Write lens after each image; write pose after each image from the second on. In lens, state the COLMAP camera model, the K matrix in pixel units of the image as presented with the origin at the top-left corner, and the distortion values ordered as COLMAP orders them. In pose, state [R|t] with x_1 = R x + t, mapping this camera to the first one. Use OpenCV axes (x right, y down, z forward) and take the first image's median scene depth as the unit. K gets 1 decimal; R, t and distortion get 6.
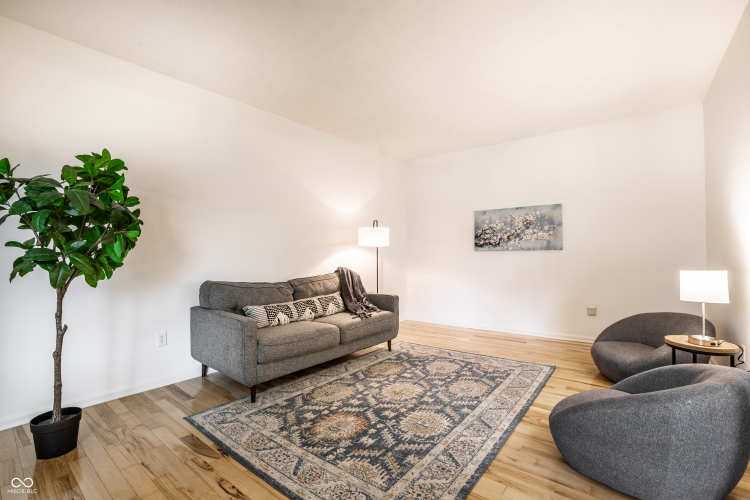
lens RADIAL K [[340.6, 0, 374.2], [0, 340.6, 252.0], [0, 0, 1]] dist [0.000107, 0.000310]
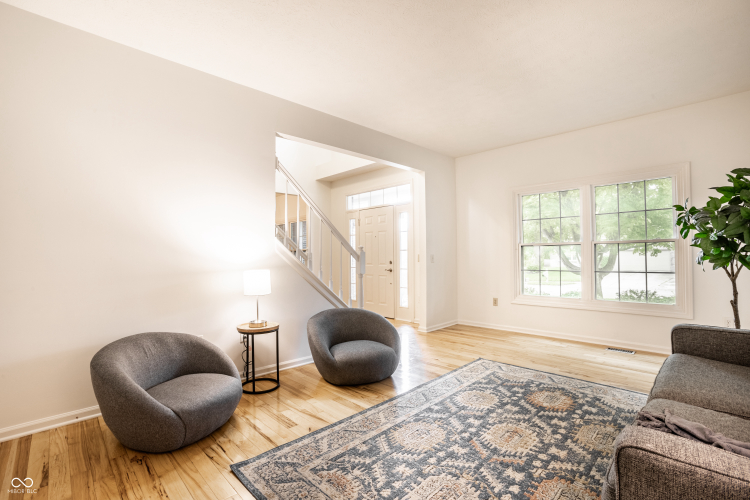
lens RADIAL K [[340.6, 0, 376.0], [0, 340.6, 251.0], [0, 0, 1]] dist [0.000107, 0.000310]
pose [[-0.993317, 0.010398, 0.114950, 0.324621], [0.007664, 0.999678, -0.024200, 0.016502], [-0.115165, -0.023157, -0.993076, 2.039651]]
